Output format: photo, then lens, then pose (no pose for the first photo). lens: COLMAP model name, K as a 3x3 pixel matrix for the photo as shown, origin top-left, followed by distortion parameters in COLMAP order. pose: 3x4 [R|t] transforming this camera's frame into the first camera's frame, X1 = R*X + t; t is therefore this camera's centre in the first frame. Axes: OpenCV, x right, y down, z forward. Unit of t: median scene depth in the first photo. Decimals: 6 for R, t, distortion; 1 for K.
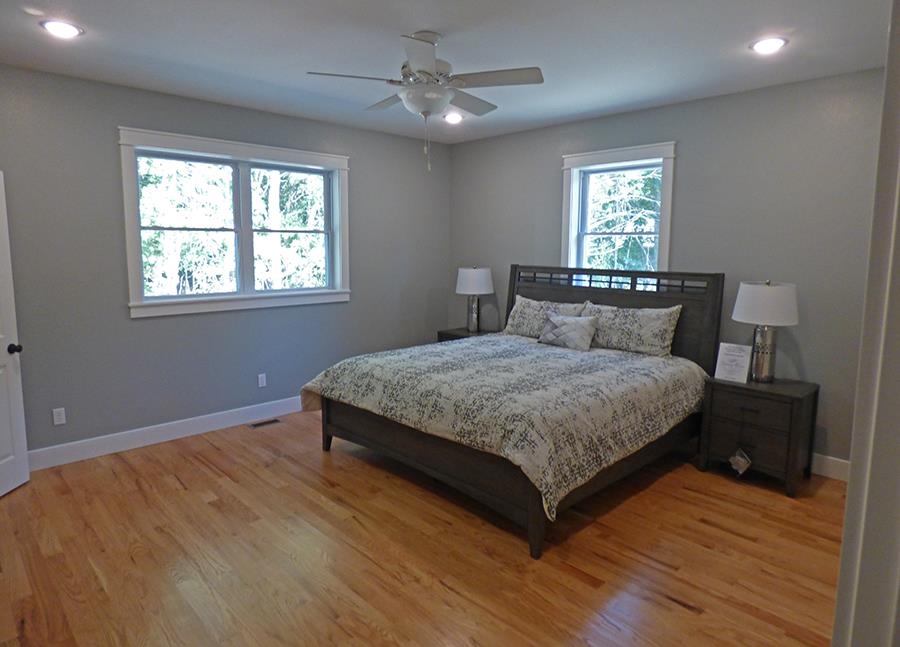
lens RADIAL K [[549.9, 0, 448.9], [0, 549.9, 324.3], [0, 0, 1]] dist [-0.030321, 0.002334]
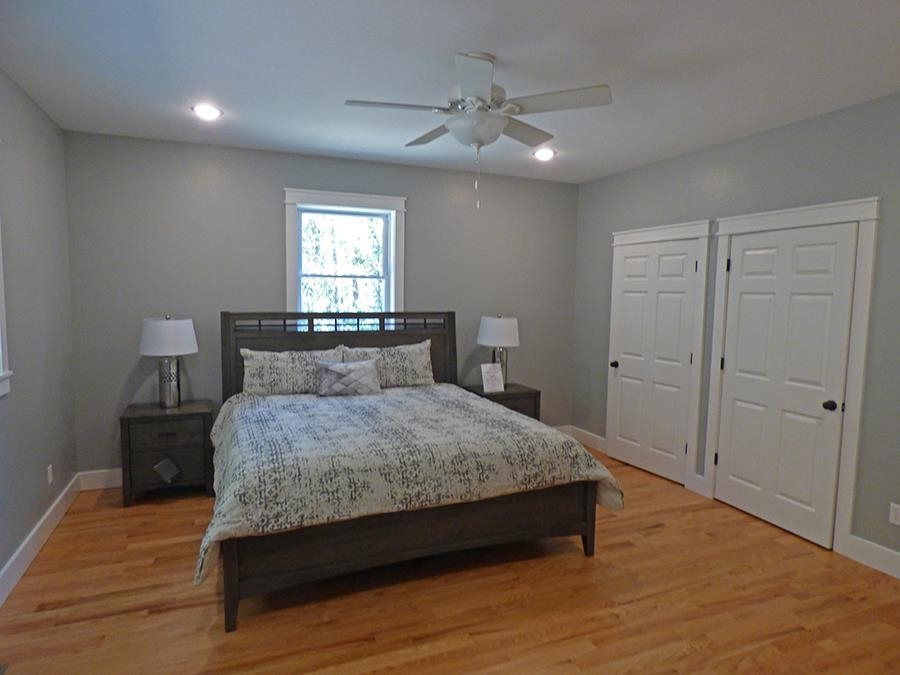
lens RADIAL K [[558.5, 0, 449.8], [0, 558.5, 337.4], [0, 0, 1]] dist [-0.001716, -0.003316]
pose [[0.358161, -0.084498, 0.929828, -0.640704], [0.120734, 0.991726, 0.043617, -0.082062], [-0.925821, 0.096640, 0.365400, 0.489440]]
